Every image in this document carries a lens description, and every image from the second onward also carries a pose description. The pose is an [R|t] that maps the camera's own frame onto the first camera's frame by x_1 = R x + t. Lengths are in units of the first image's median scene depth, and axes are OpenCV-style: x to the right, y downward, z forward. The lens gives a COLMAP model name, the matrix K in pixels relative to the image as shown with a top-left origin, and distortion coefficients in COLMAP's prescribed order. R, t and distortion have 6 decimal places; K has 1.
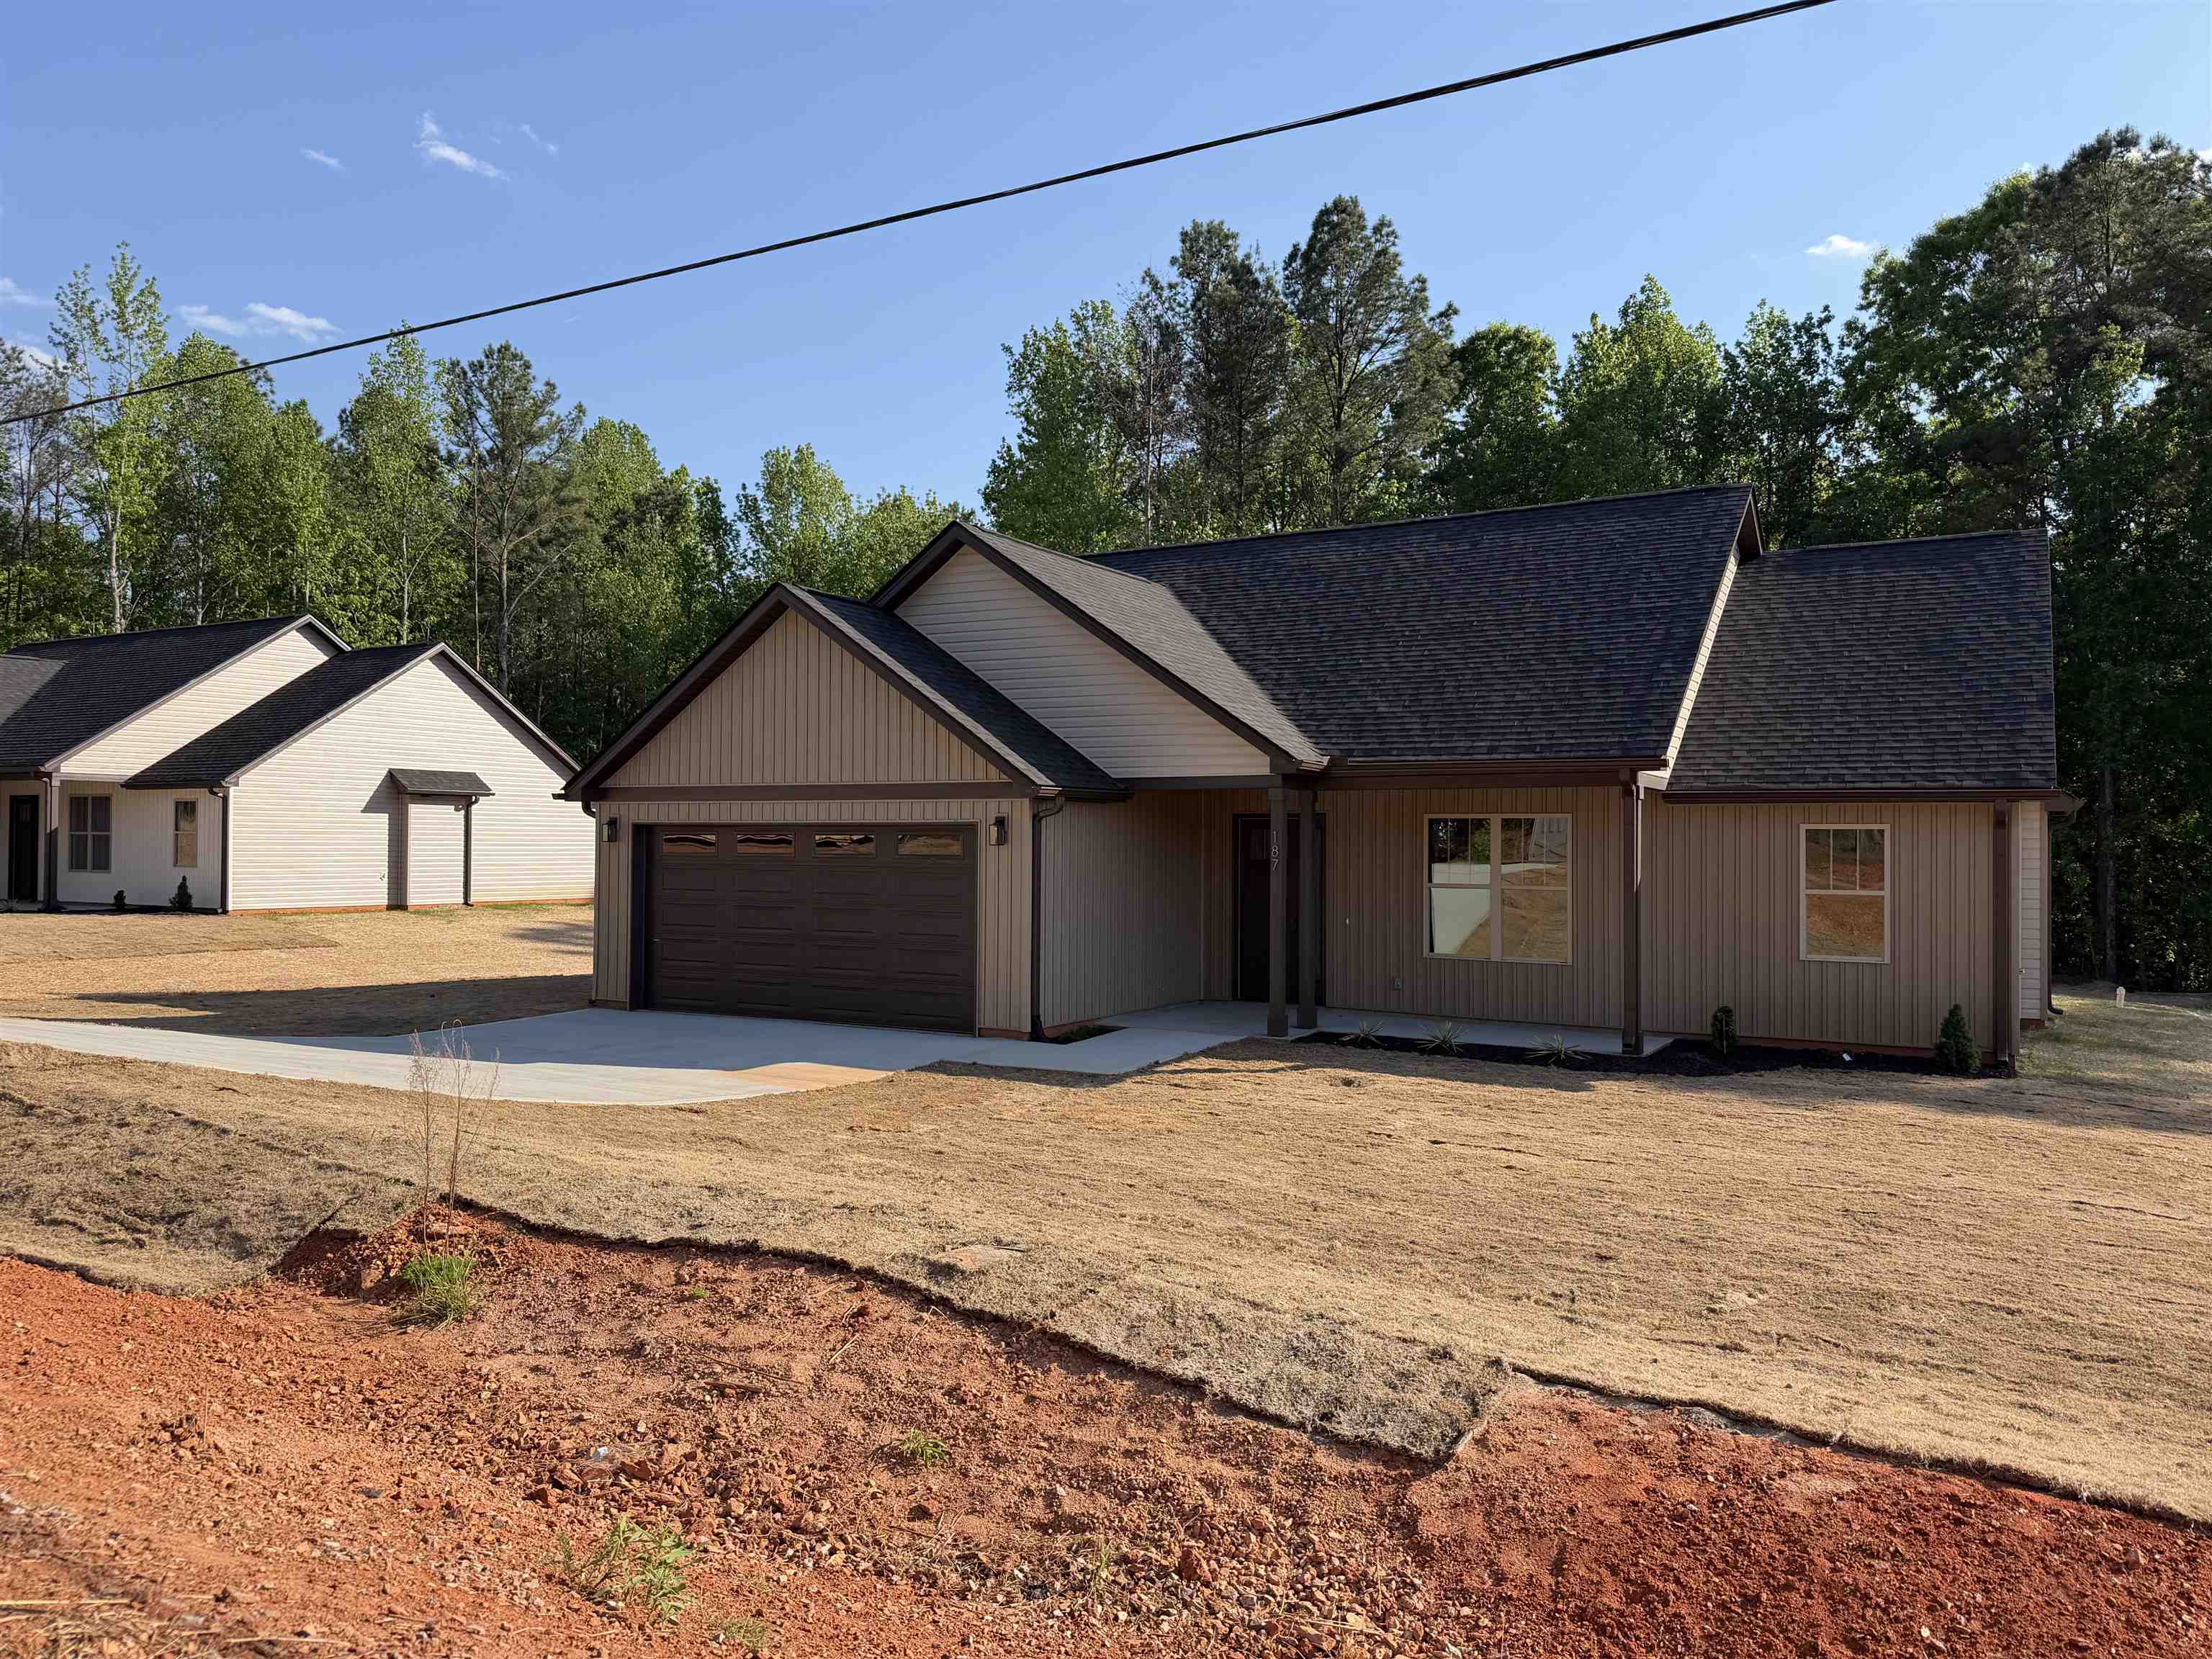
lens RADIAL K [[1562.4, 0, 1106.0], [0, 1562.4, 829.5], [0, 0, 1]] dist [0.064604, -0.107104]
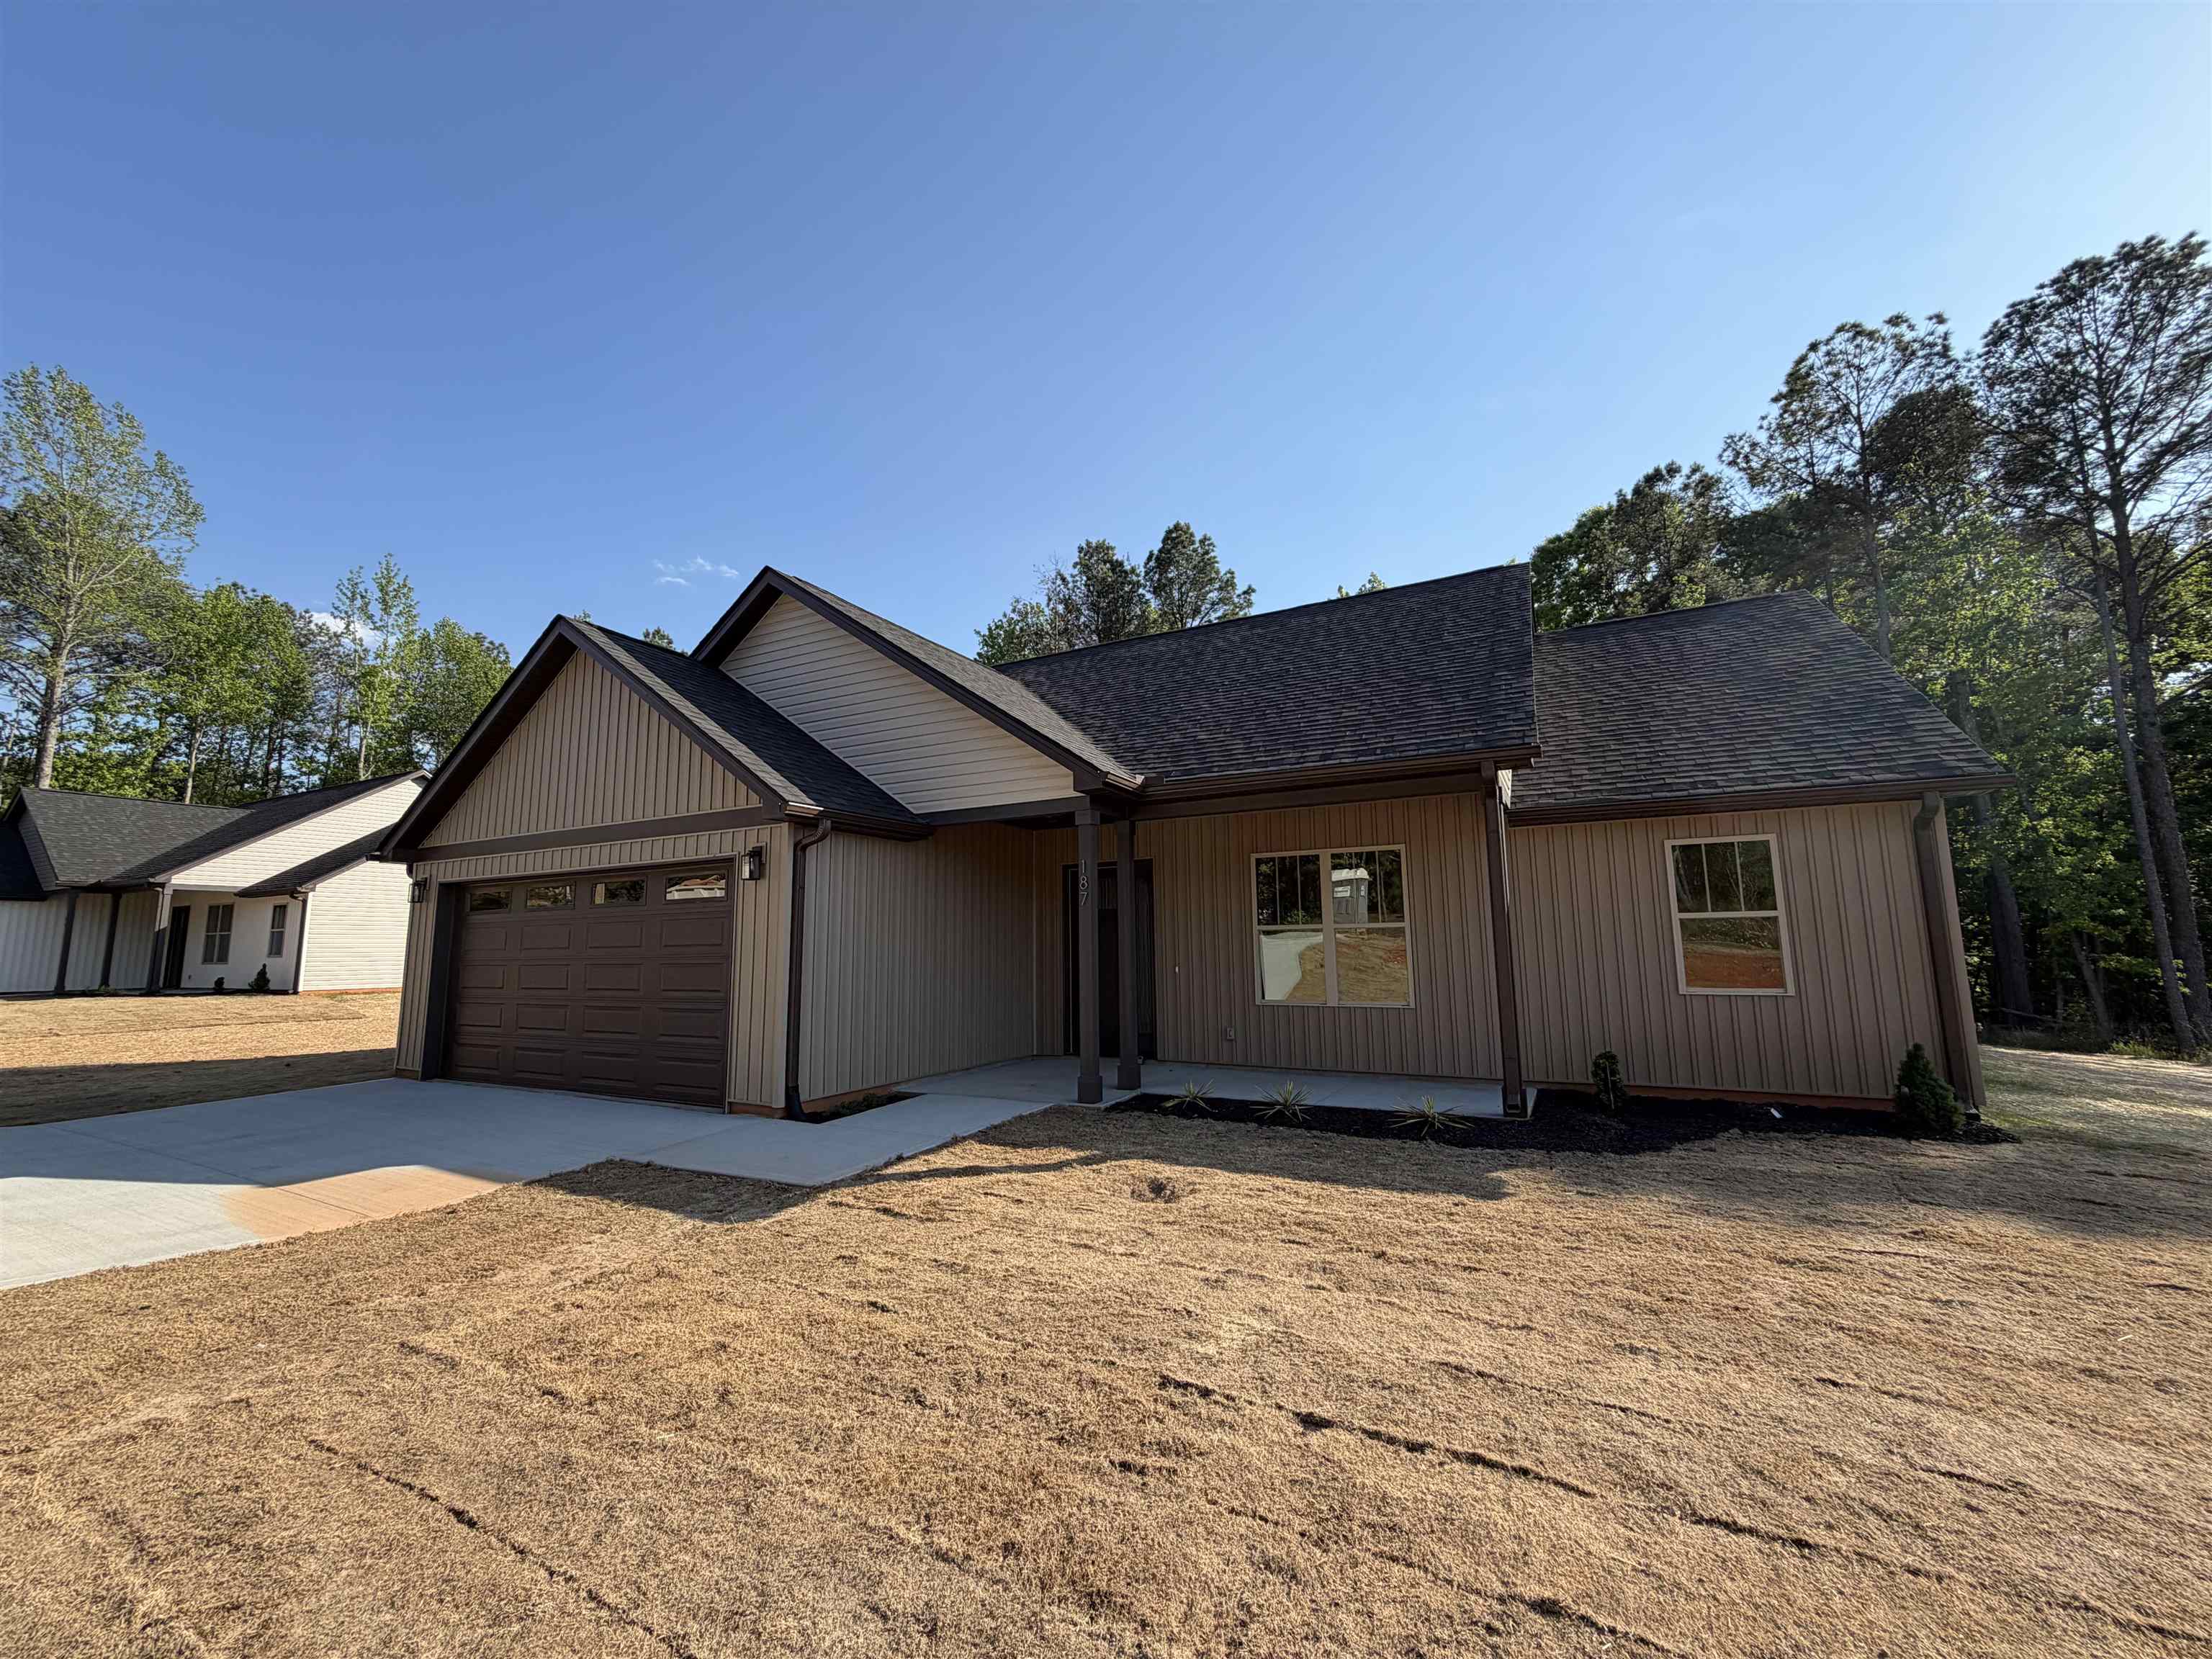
lens RADIAL K [[887.1, 0, 1106.0], [0, 887.1, 829.5], [0, 0, 1]] dist [-0.014050, 0.000000]
pose [[0.998858, -0.014939, 0.045388, 0.085880], [0.020523, 0.991922, -0.125176, 0.039789], [-0.043152, 0.125964, 0.991096, 0.439938]]
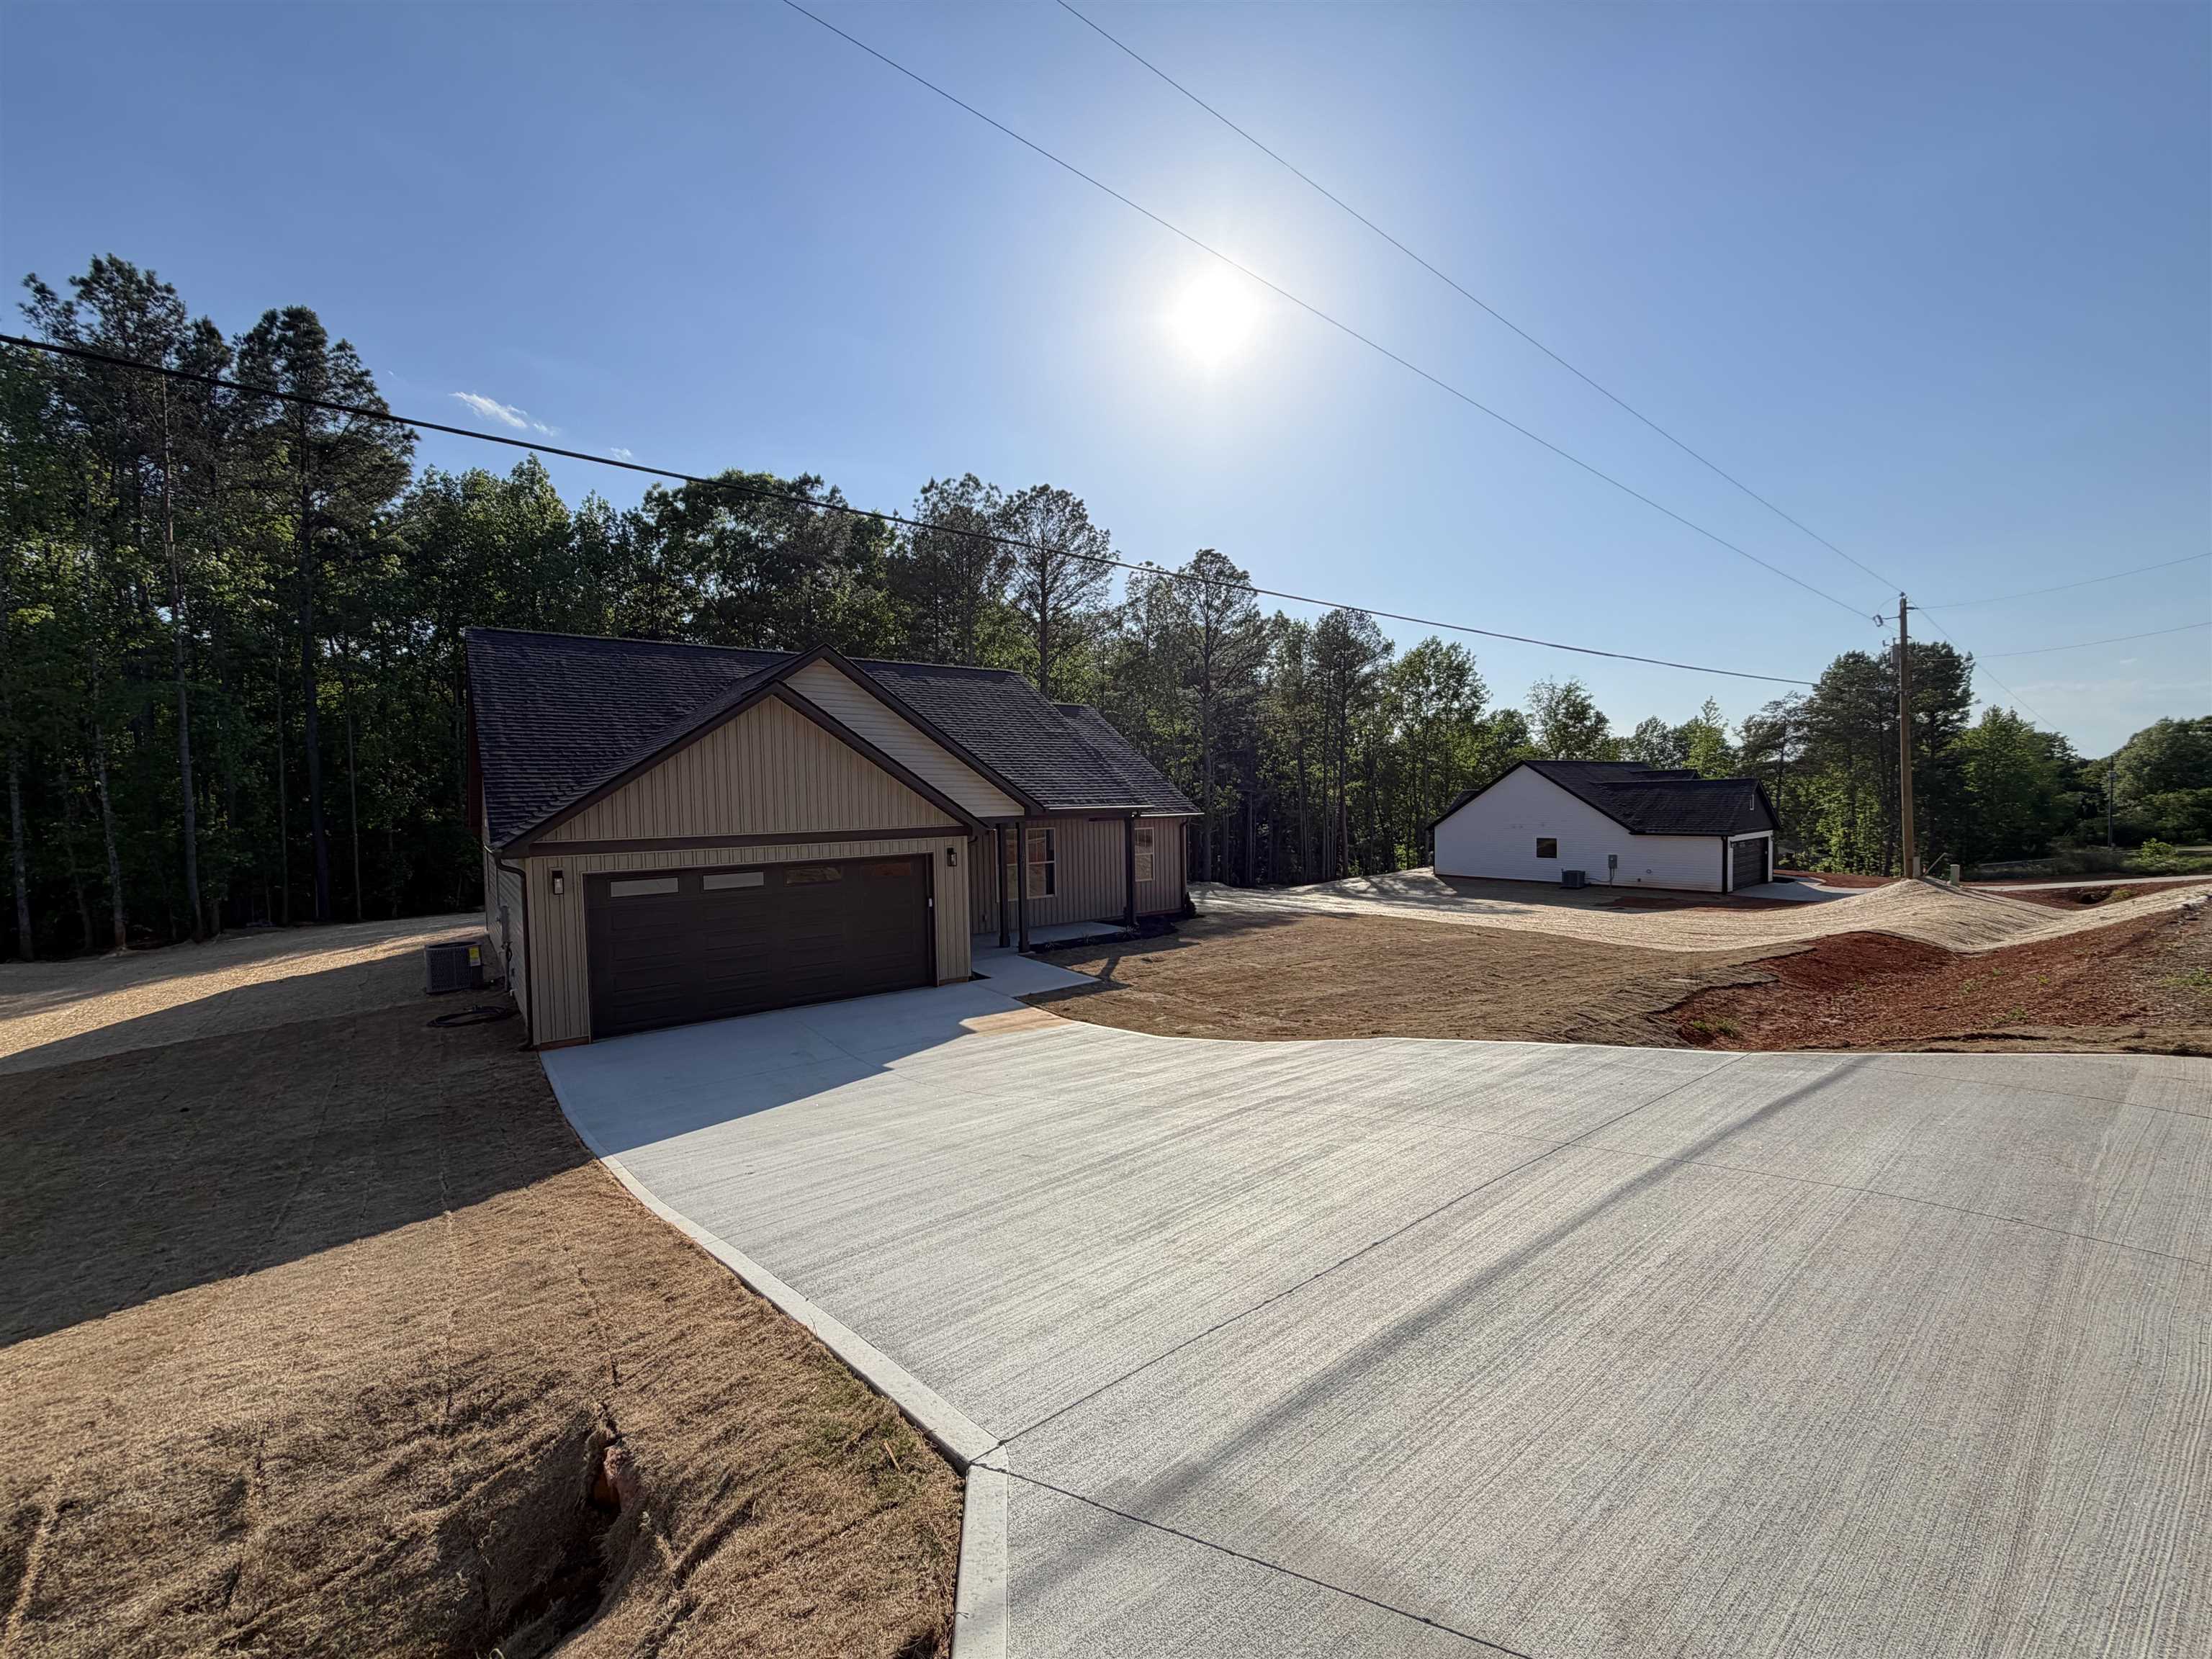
lens RADIAL K [[878.0, 0, 1103.5], [0, 878.0, 831.8], [0, 0, 1]] dist [0.006649, -0.000052]
pose [[0.384190, -0.054502, 0.921644, -0.734063], [0.014073, 0.998486, 0.053180, -0.062105], [-0.923147, -0.007461, 0.384376, 0.427822]]
